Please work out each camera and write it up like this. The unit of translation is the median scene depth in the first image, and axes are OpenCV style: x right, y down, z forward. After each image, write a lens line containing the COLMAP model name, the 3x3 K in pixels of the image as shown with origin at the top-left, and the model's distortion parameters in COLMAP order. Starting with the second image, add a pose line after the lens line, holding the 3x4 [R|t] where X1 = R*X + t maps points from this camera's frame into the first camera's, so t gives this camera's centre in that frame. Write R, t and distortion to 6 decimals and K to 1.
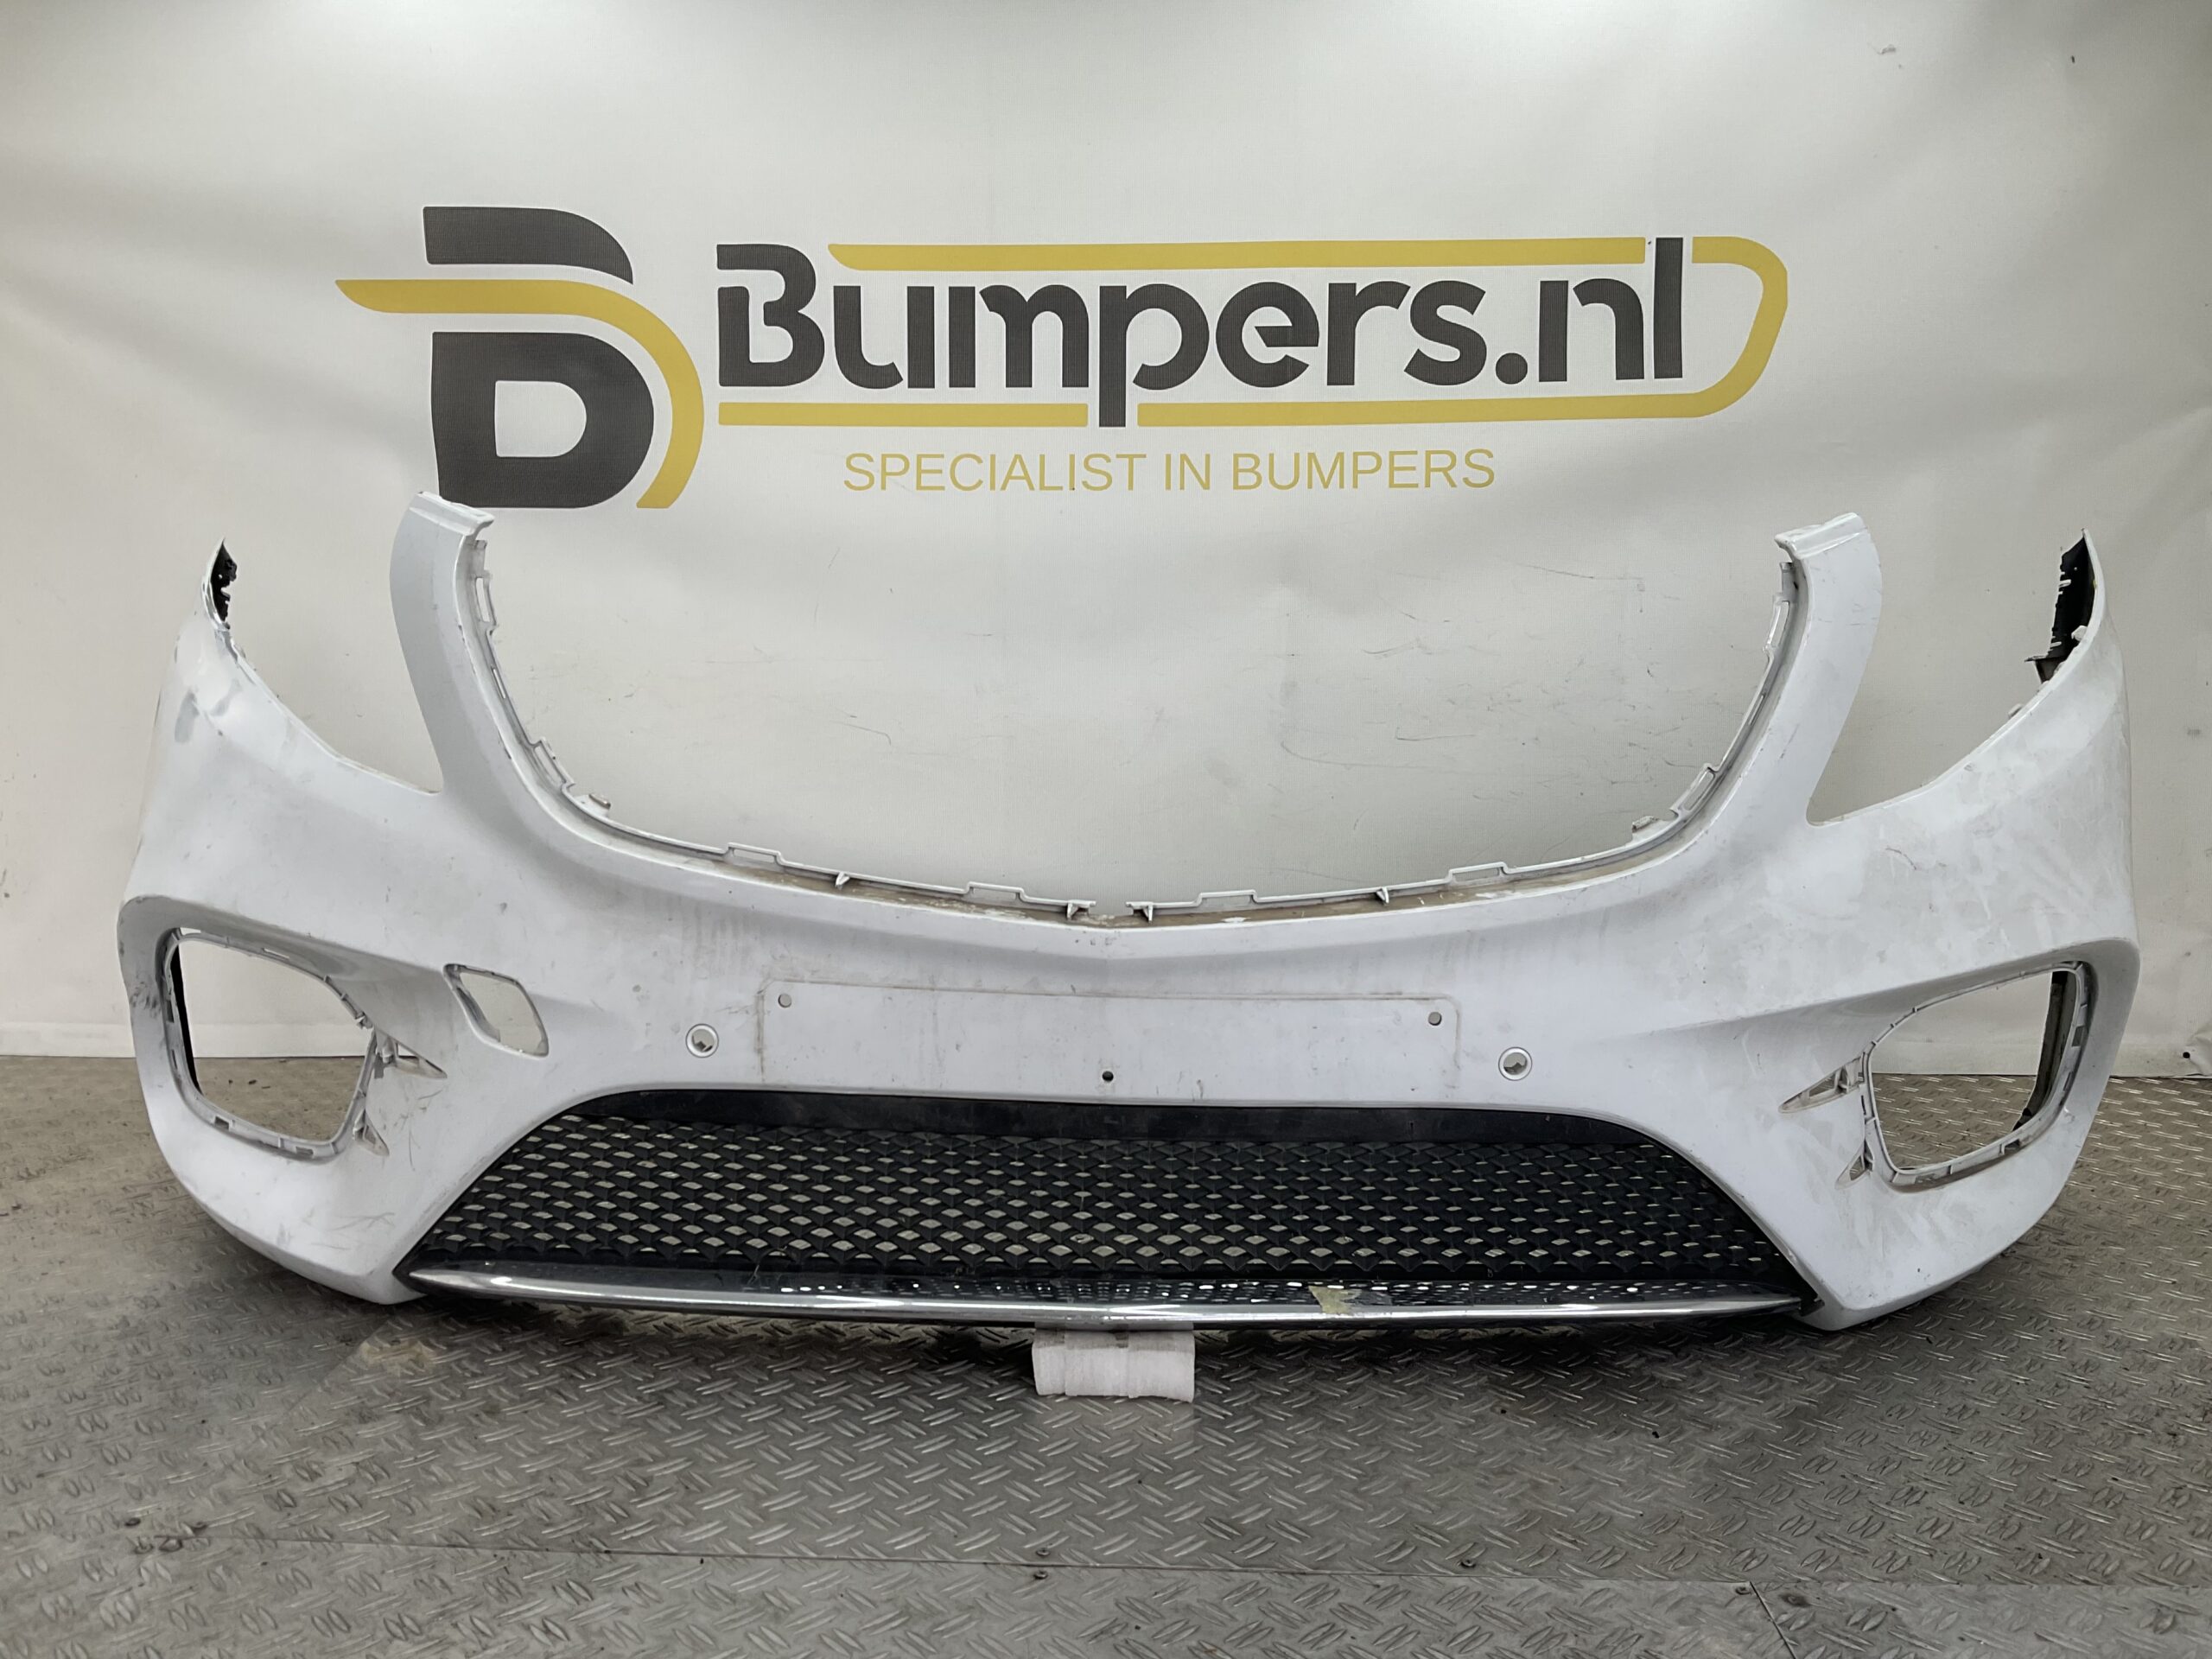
lens RADIAL K [[1800.9, 0, 1091.9], [0, 1800.9, 840.3], [0, 0, 1]] dist [0.079242, -0.132140]
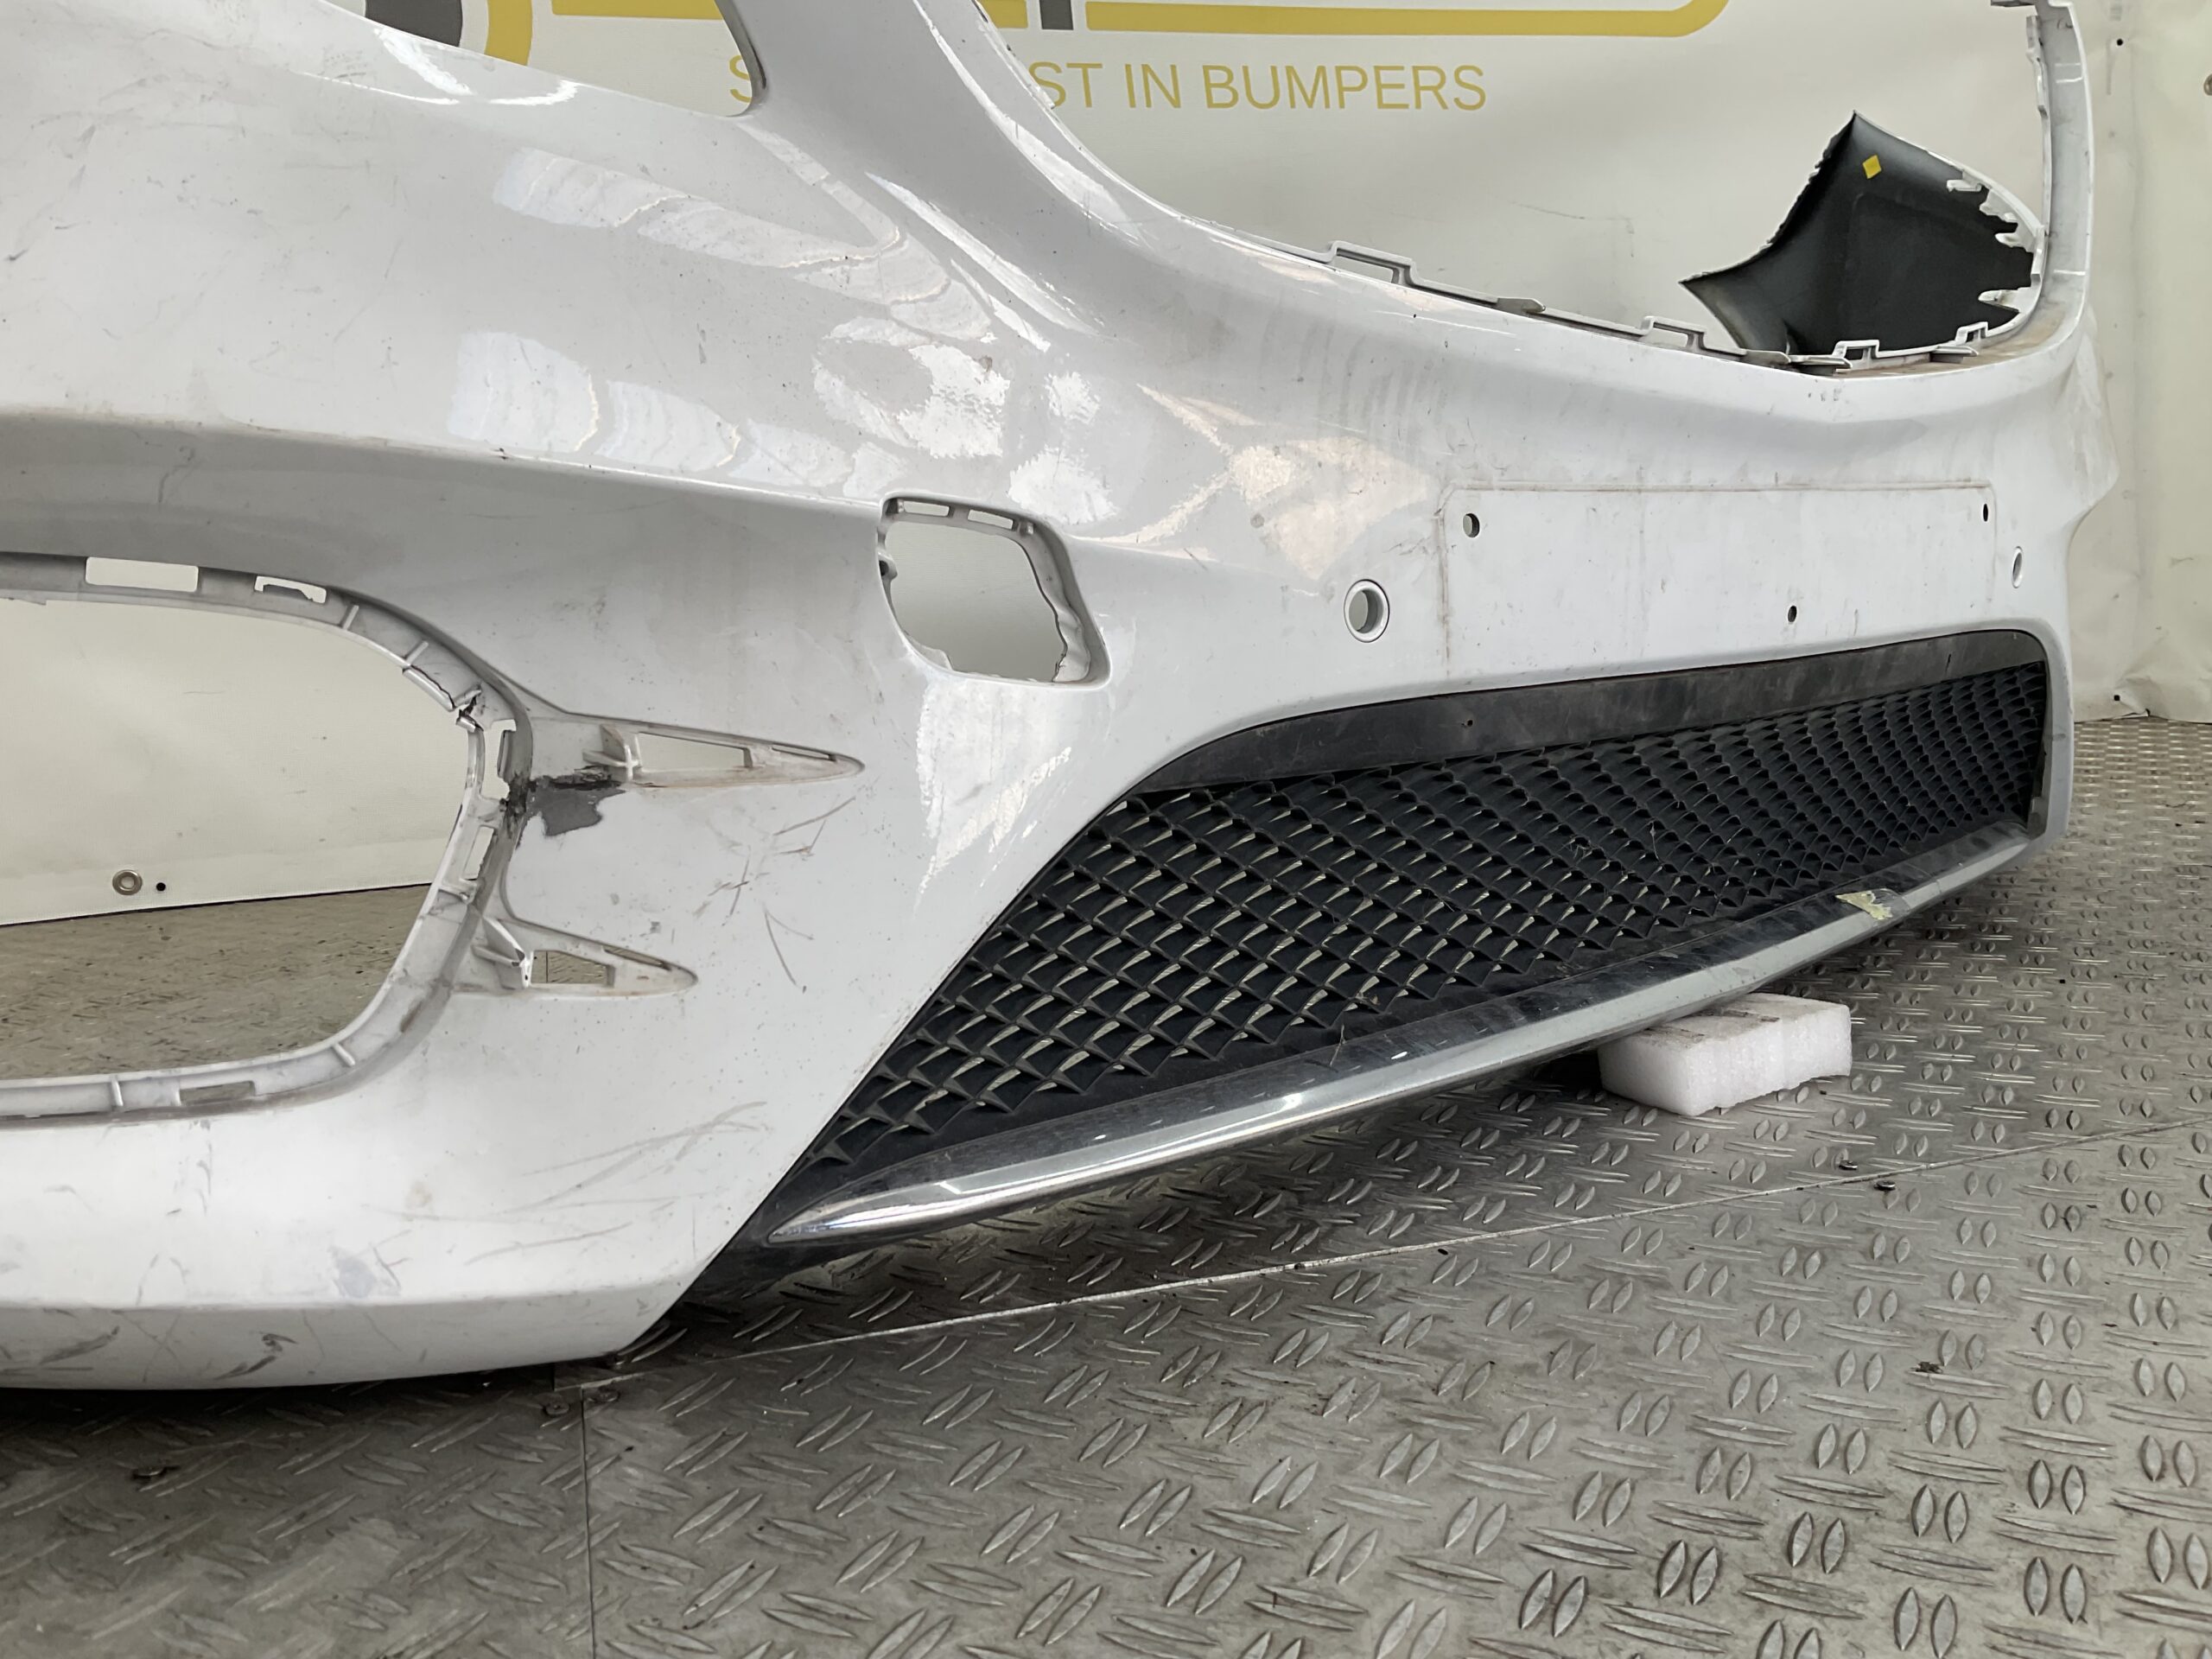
lens RADIAL K [[1800.9, 0, 1098.8], [0, 1800.9, 838.6], [0, 0, 1]] dist [0.079242, -0.132140]
pose [[0.946320, -0.101346, 0.306934, -0.263764], [0.093458, 0.994806, 0.040330, 0.104634], [-0.309427, -0.009480, 0.950876, 0.212384]]
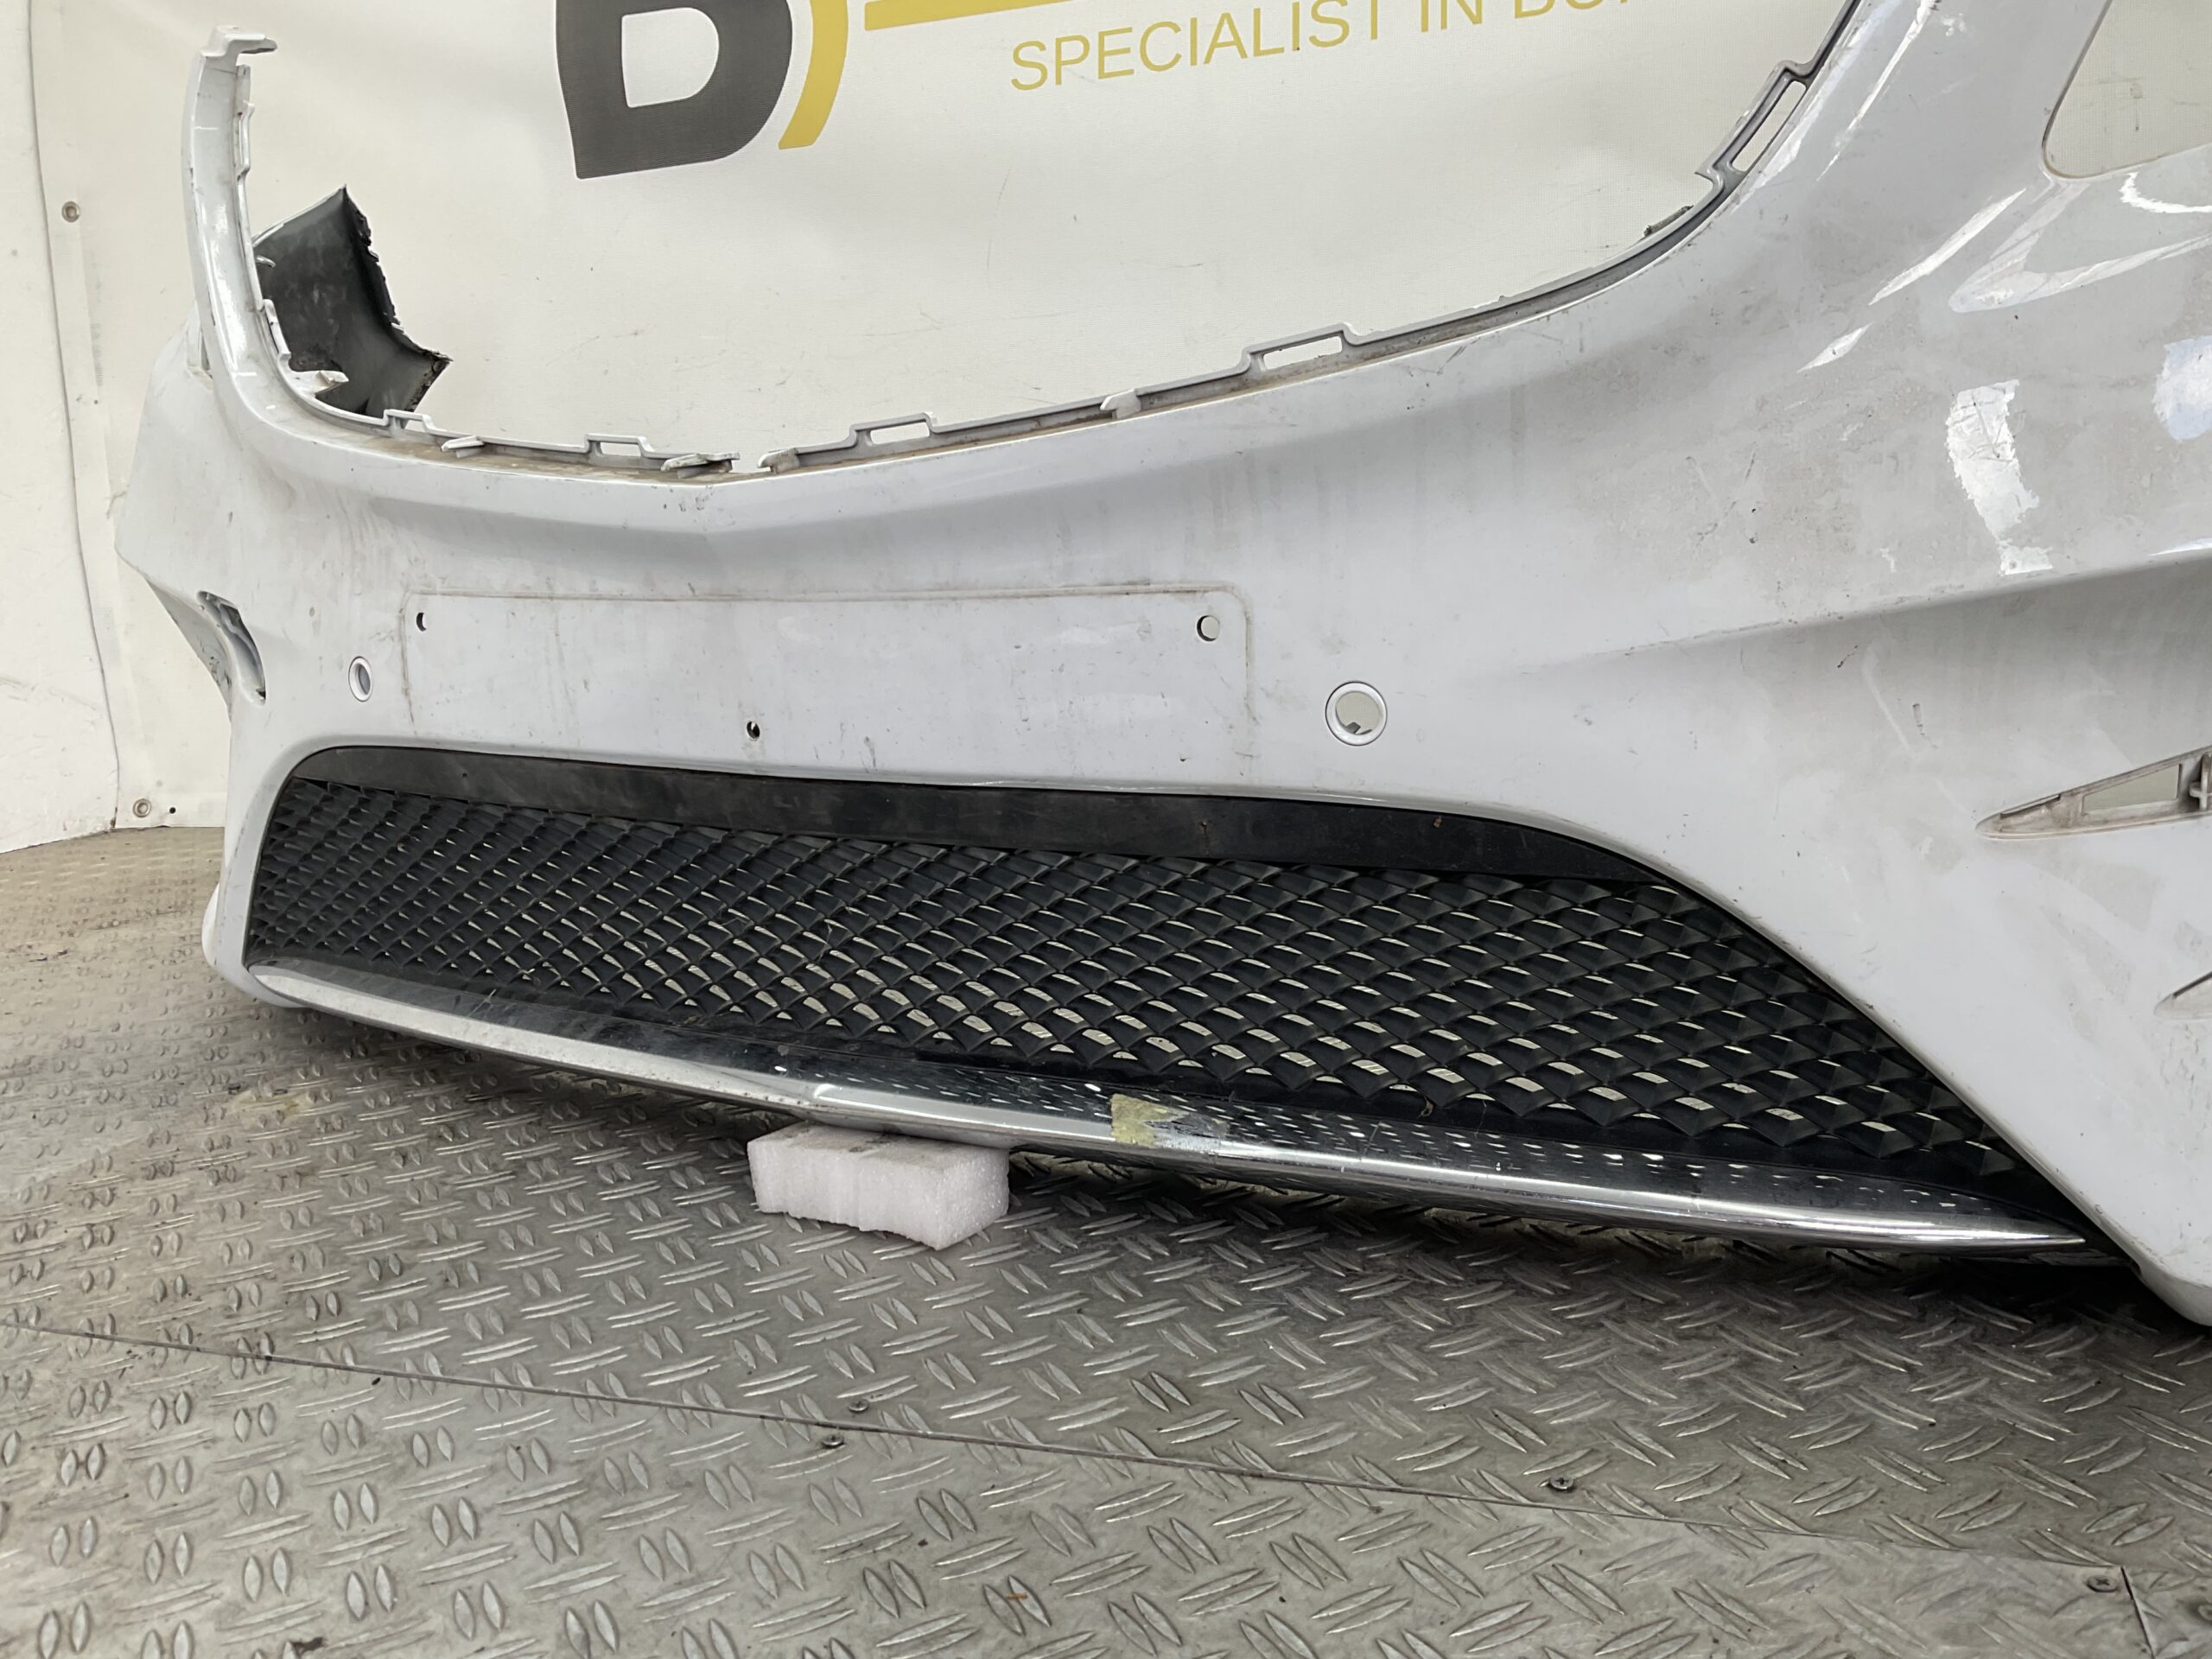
lens RADIAL K [[1800.9, 0, 1098.1], [0, 1800.9, 837.0], [0, 0, 1]] dist [0.079242, -0.132140]
pose [[0.960485, -0.011602, -0.278089, 0.118122], [0.029731, 0.997691, 0.061065, 0.084928], [0.276738, -0.066920, 0.958612, 0.231238]]
